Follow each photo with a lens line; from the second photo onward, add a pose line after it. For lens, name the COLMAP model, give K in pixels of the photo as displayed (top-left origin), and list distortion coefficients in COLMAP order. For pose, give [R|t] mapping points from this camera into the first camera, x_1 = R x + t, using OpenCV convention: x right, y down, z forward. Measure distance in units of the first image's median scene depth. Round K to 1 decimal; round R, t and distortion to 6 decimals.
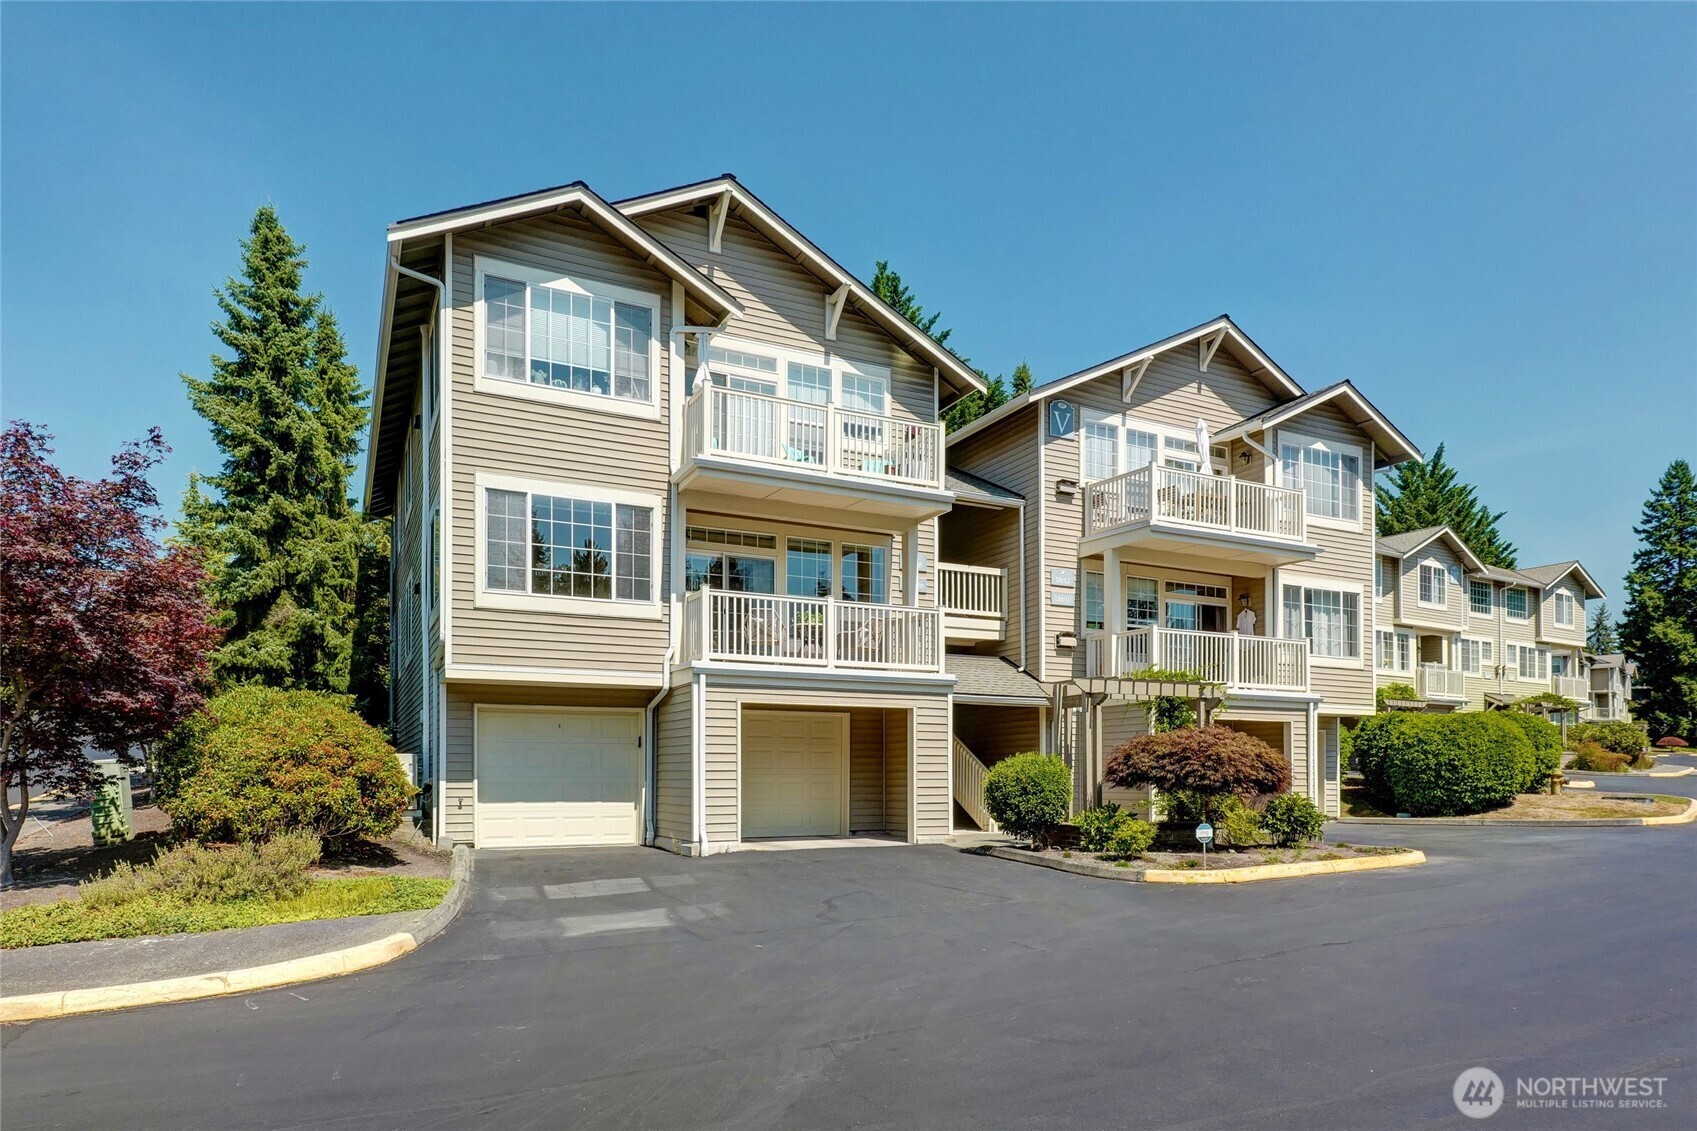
lens RADIAL K [[981.1, 0, 848.5], [0, 981.1, 565.5], [0, 0, 1]] dist [-0.000364, -0.000255]
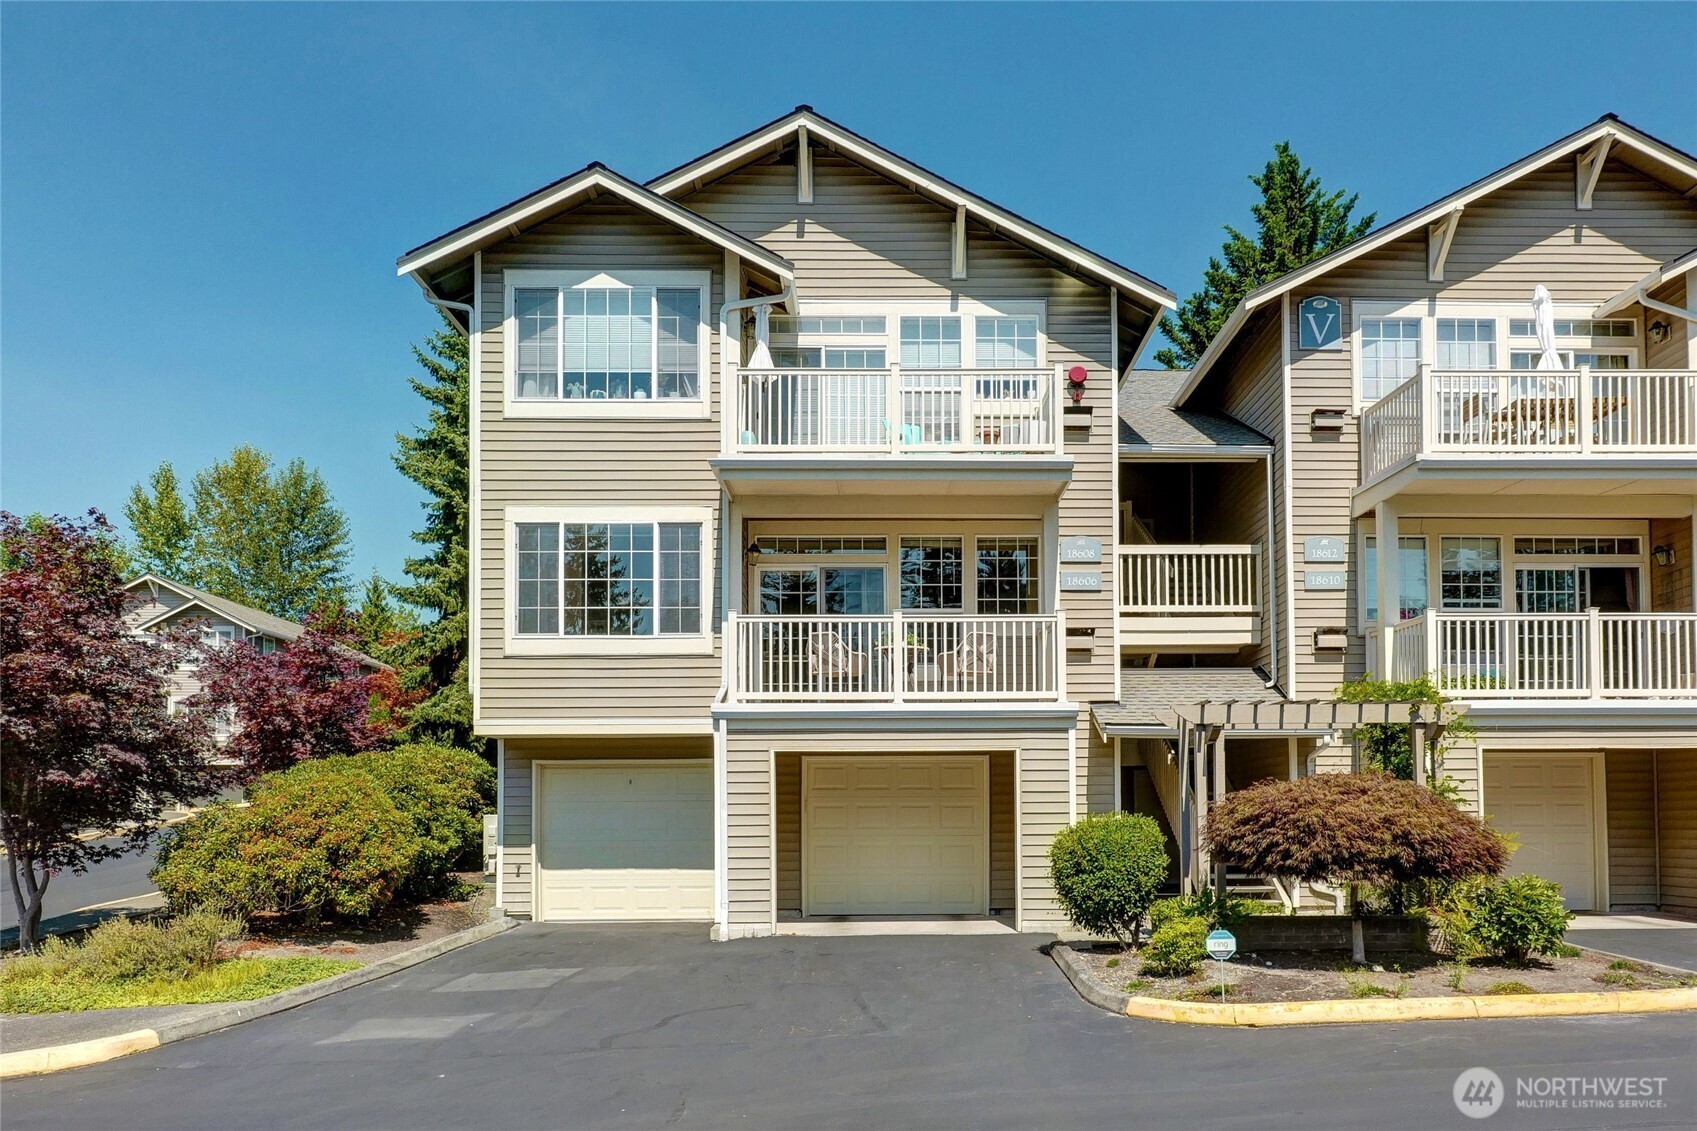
lens RADIAL K [[1163.3, 0, 848.5], [0, 1163.3, 565.5], [0, 0, 1]] dist [0.001527, 0.000308]
pose [[0.905825, -0.094201, -0.413045, 0.279968], [0.094941, 0.995306, -0.018784, 0.007696], [0.412876, -0.022200, 0.910517, 0.116941]]
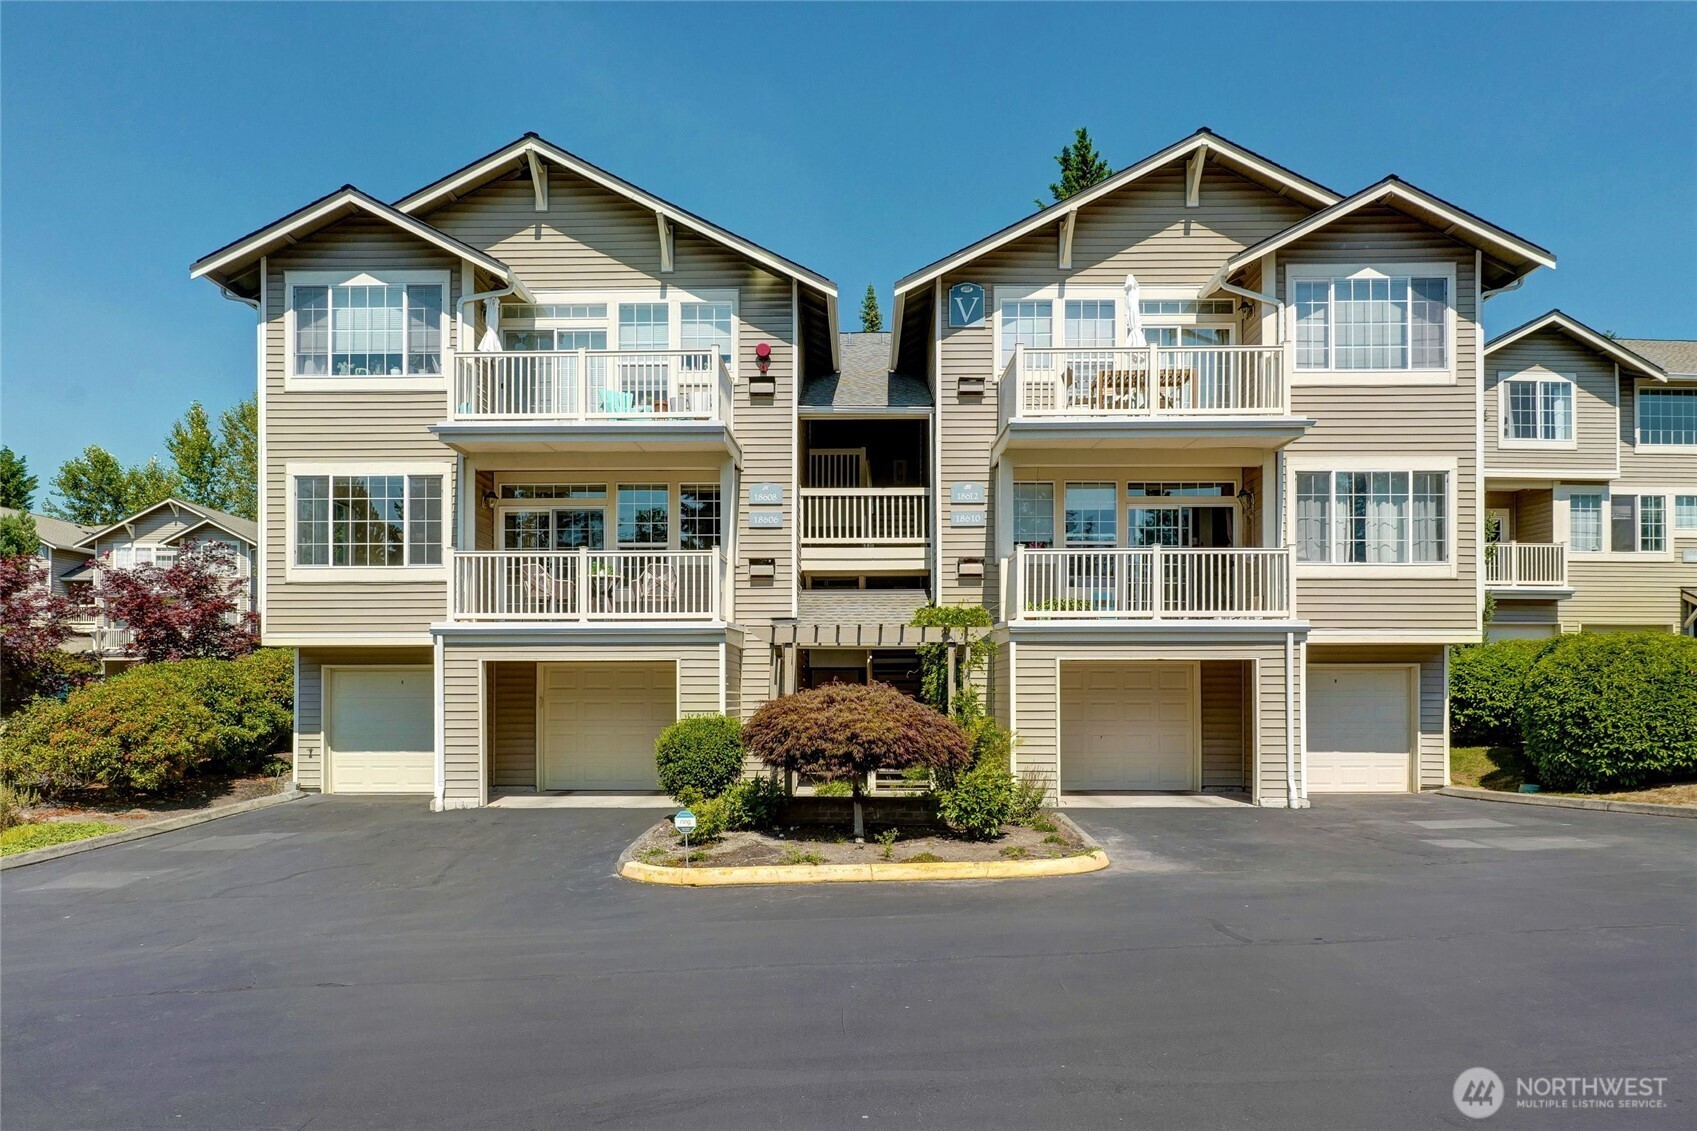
lens RADIAL K [[1018.2, 0, 849.0], [0, 1018.2, 494.7], [0, 0, 1]] dist [0.001995, 0.001607]
pose [[0.889493, -0.088384, -0.448319, 0.586773], [0.097750, 0.995208, -0.002257, 0.006099], [0.446371, -0.041816, 0.893871, 0.189655]]
